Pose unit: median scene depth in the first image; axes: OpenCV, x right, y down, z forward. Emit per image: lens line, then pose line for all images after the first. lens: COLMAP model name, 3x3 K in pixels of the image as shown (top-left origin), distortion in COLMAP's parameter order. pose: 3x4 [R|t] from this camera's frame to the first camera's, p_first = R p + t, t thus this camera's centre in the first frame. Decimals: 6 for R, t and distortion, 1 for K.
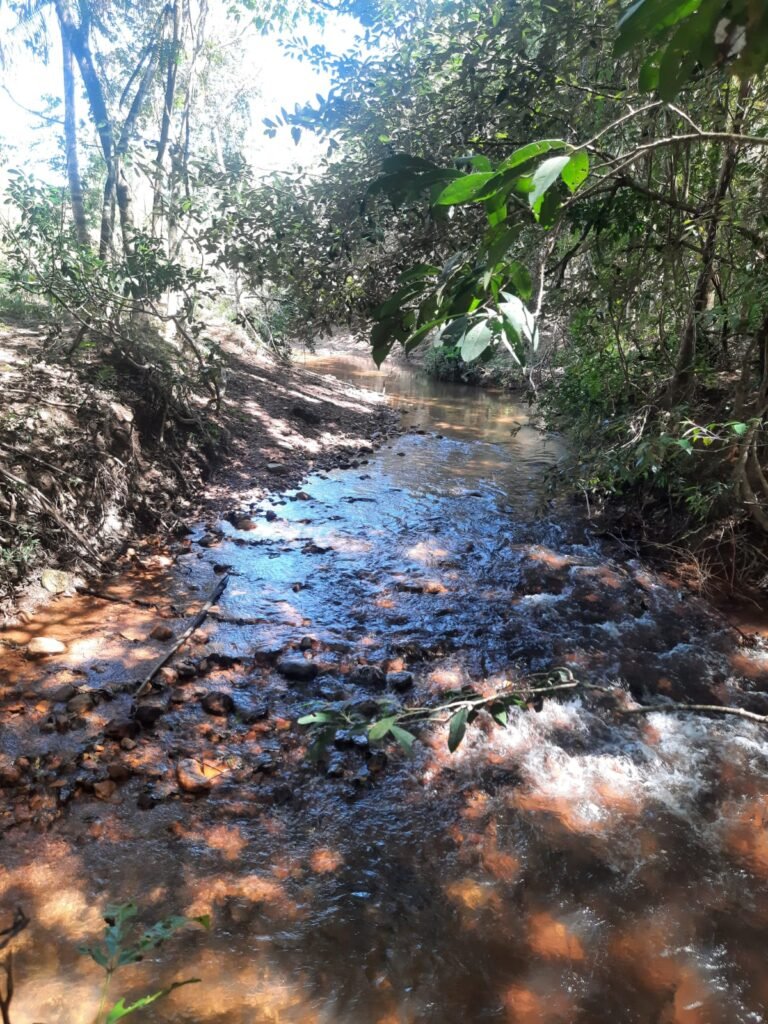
lens RADIAL K [[739.3, 0, 384.0], [0, 739.3, 512.0], [0, 0, 1]] dist [0.049397, -0.038251]
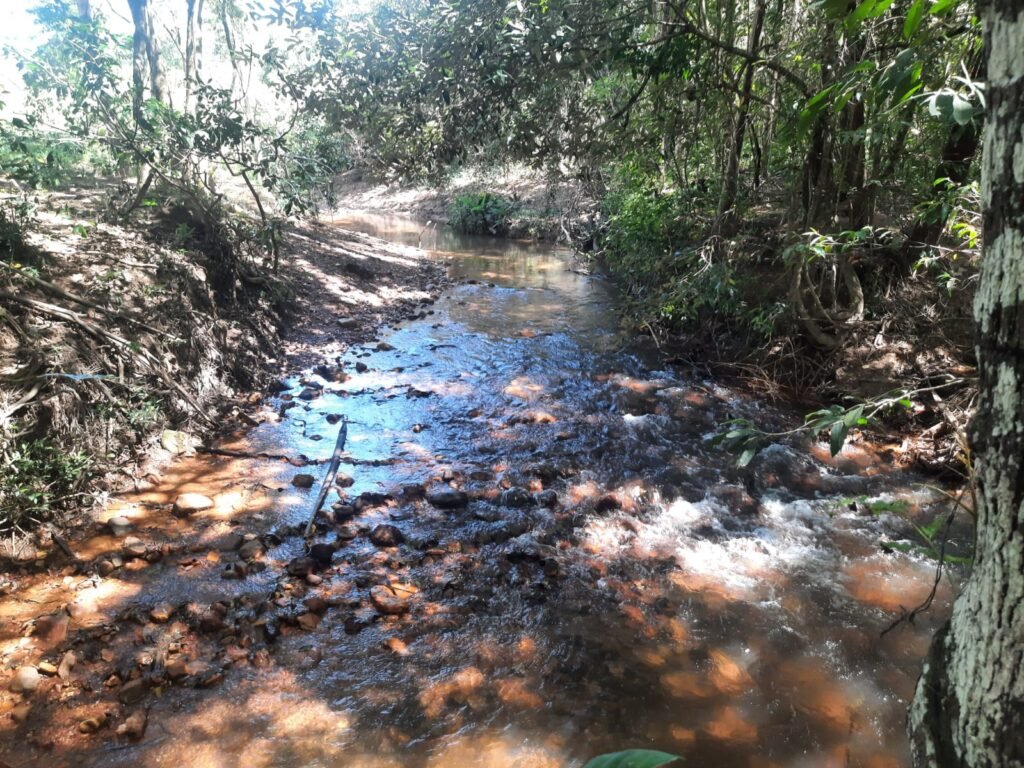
lens RADIAL K [[739.3, 0, 531.4], [0, 739.3, 381.0], [0, 0, 1]] dist [0.049397, -0.038251]
pose [[0.982117, -0.083171, 0.168902, -0.105415], [0.080416, 0.996494, 0.023103, 0.020964], [-0.170232, -0.009107, 0.985362, -0.031427]]
